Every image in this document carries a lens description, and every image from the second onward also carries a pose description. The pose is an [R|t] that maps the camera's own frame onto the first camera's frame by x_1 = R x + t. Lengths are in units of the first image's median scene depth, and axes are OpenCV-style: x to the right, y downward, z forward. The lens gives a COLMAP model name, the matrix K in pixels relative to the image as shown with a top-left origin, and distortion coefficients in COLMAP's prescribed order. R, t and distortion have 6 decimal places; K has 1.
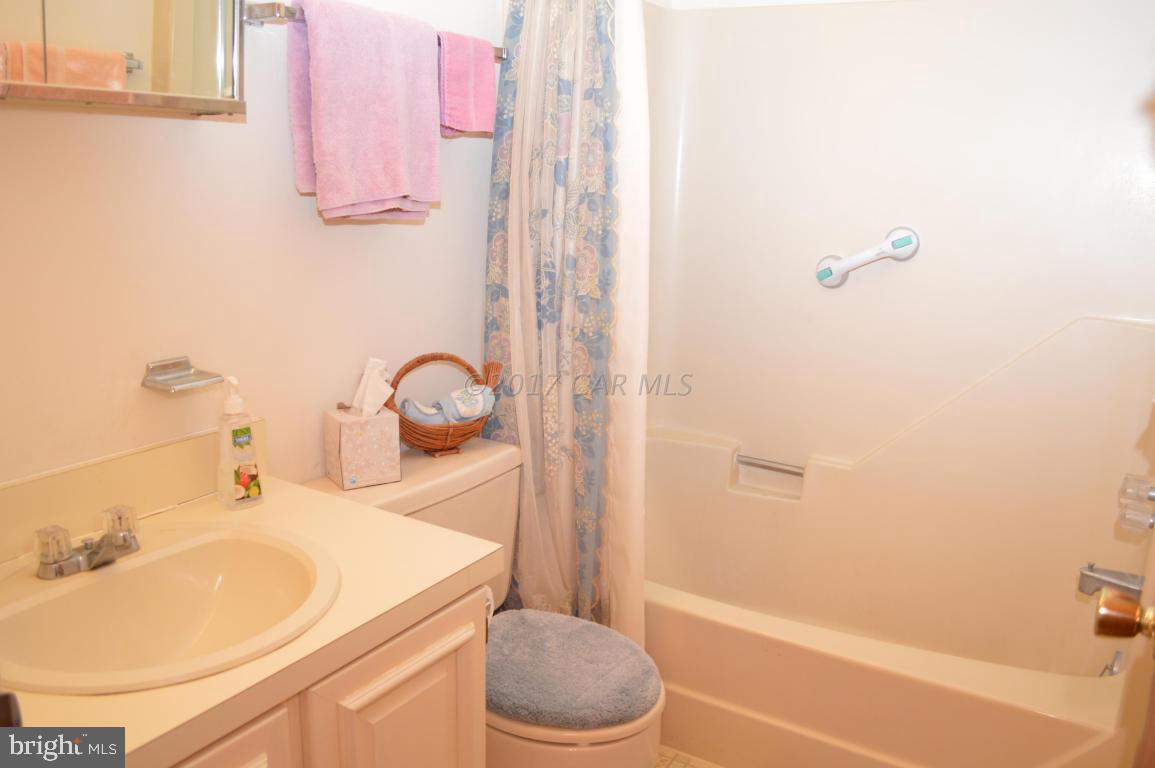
lens RADIAL K [[920.3, 0, 577.5], [0, 920.3, 384.0], [0, 0, 1]] dist [-0.083967, 0.011218]
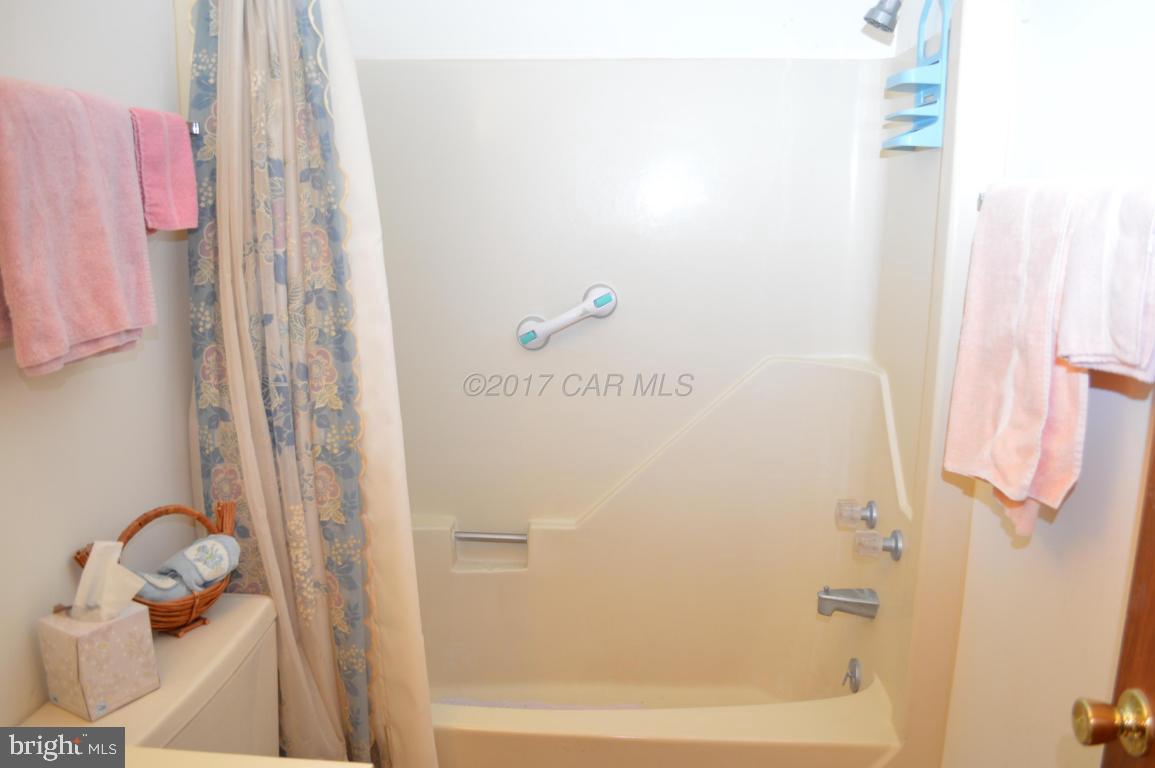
lens RADIAL K [[920.3, 0, 577.5], [0, 920.3, 384.0], [0, 0, 1]] dist [-0.083967, 0.011218]
pose [[0.884756, -0.121481, 0.449944, -0.165884], [0.125501, 0.991871, 0.021015, -0.107309], [-0.448839, 0.037875, 0.892810, 0.128139]]
